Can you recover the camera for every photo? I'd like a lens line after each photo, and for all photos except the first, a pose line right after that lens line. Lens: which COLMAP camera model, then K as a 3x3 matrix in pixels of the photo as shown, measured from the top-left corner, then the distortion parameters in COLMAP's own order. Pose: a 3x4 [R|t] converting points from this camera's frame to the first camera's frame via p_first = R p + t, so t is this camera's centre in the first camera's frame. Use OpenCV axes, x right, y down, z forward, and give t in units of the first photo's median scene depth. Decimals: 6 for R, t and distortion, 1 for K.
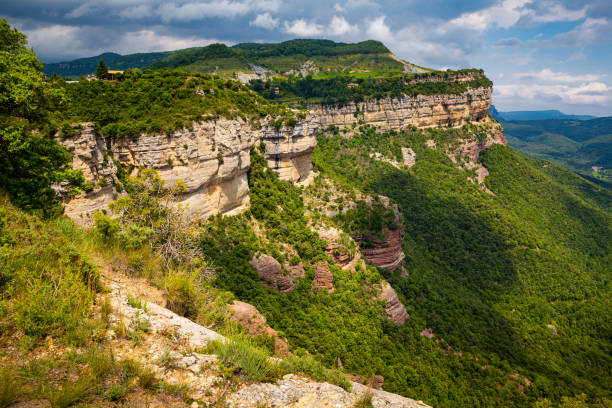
lens RADIAL K [[423.5, 0, 302.3], [0, 423.5, 204.4], [0, 0, 1]] dist [-0.099696, 0.072179]
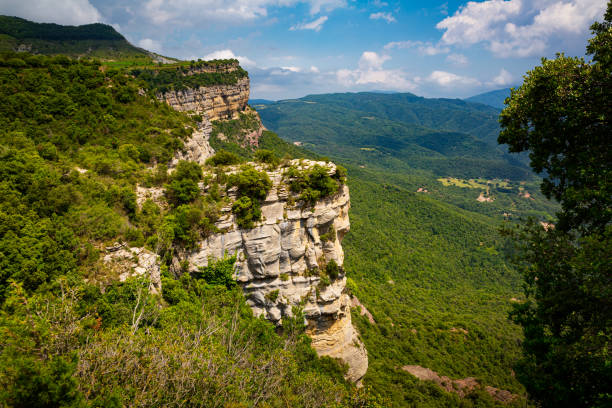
lens RADIAL K [[423.5, 0, 308.1], [0, 423.5, 202.4], [0, 0, 1]] dist [-0.099696, 0.072179]
pose [[0.743393, -0.184181, 0.642996, -0.366886], [0.171041, 0.981723, 0.083459, -0.082973], [-0.646616, 0.047936, 0.761308, 0.267245]]
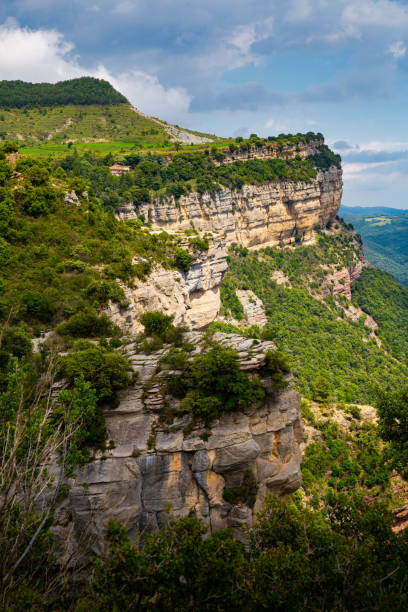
lens RADIAL K [[807.6, 0, 201.9], [0, 807.6, 308.9], [0, 0, 1]] dist [0.080707, 0.000000]
pose [[0.919300, -0.080181, 0.385302, -0.310480], [0.119174, 0.989776, -0.078368, -0.077282], [-0.375079, 0.117962, 0.919457, 0.240167]]
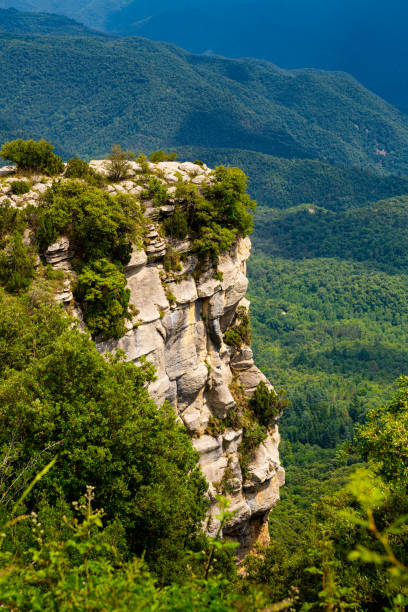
lens RADIAL K [[1160.4, 0, 204.2], [0, 1160.4, 307.6], [0, 0, 1]] dist [0.233619, 0.000000]
pose [[0.216095, -0.270083, 0.938274, -0.456947], [0.209279, 0.951458, 0.225678, -0.108998], [-0.953680, 0.147593, 0.262128, 0.358647]]
